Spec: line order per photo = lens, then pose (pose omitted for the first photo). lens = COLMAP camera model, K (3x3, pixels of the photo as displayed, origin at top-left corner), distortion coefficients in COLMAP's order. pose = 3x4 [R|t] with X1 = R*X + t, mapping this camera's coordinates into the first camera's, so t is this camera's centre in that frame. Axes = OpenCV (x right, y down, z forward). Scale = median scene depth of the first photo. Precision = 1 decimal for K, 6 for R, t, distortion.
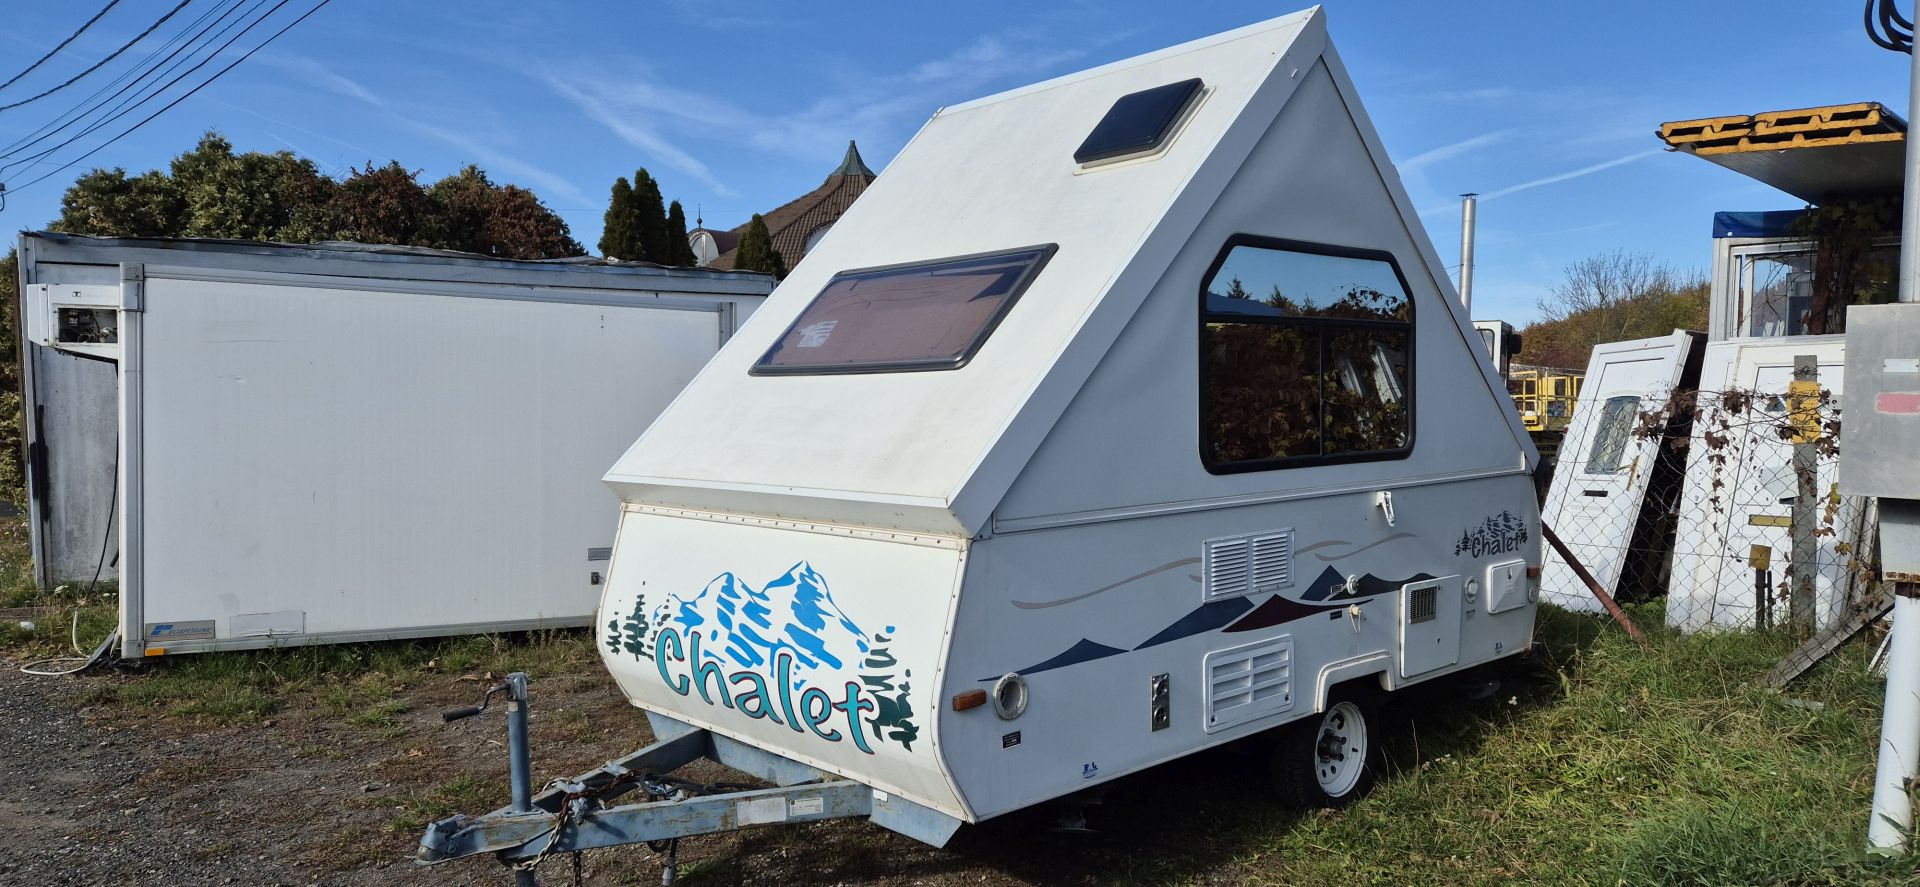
lens RADIAL K [[1279.3, 0, 960.0], [0, 1279.3, 443.5], [0, 0, 1]] dist [0.051203, -0.000030]
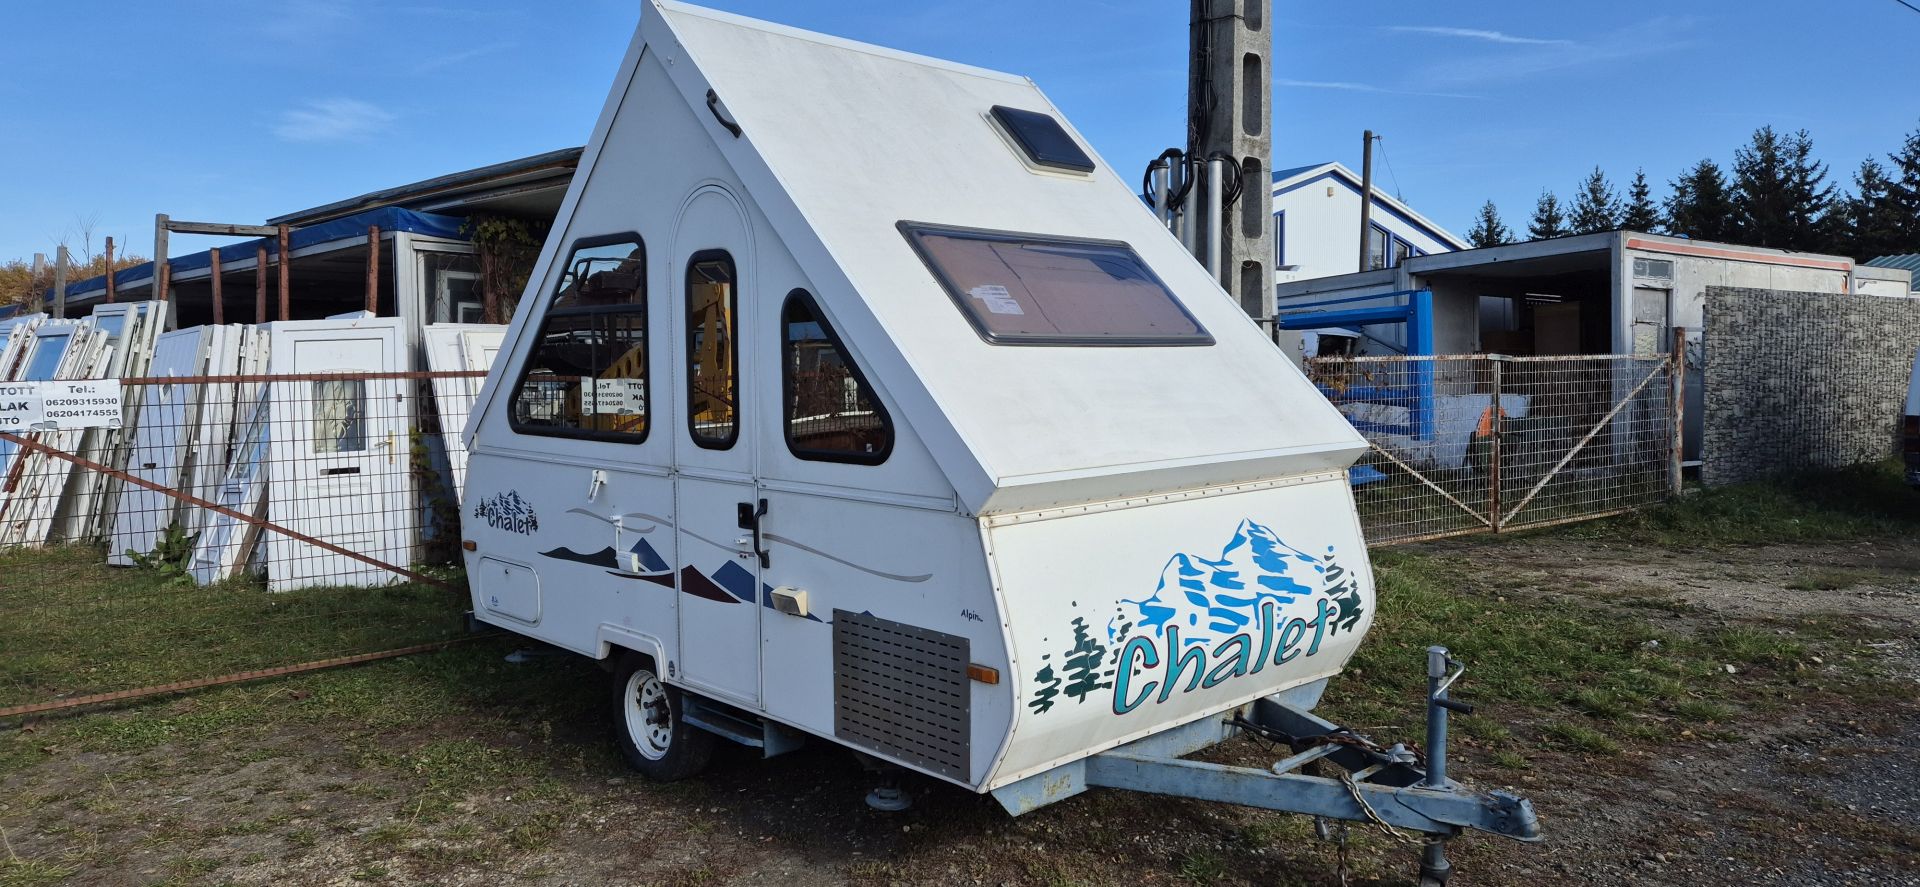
lens RADIAL K [[1279.3, 0, 960.0], [0, 1279.3, 443.5], [0, 0, 1]] dist [0.051203, -0.000030]
pose [[-0.035893, -0.053951, 0.997898, -1.149791], [0.041227, 0.997612, 0.055418, -0.041252], [-0.998505, 0.043130, -0.033583, 1.222514]]
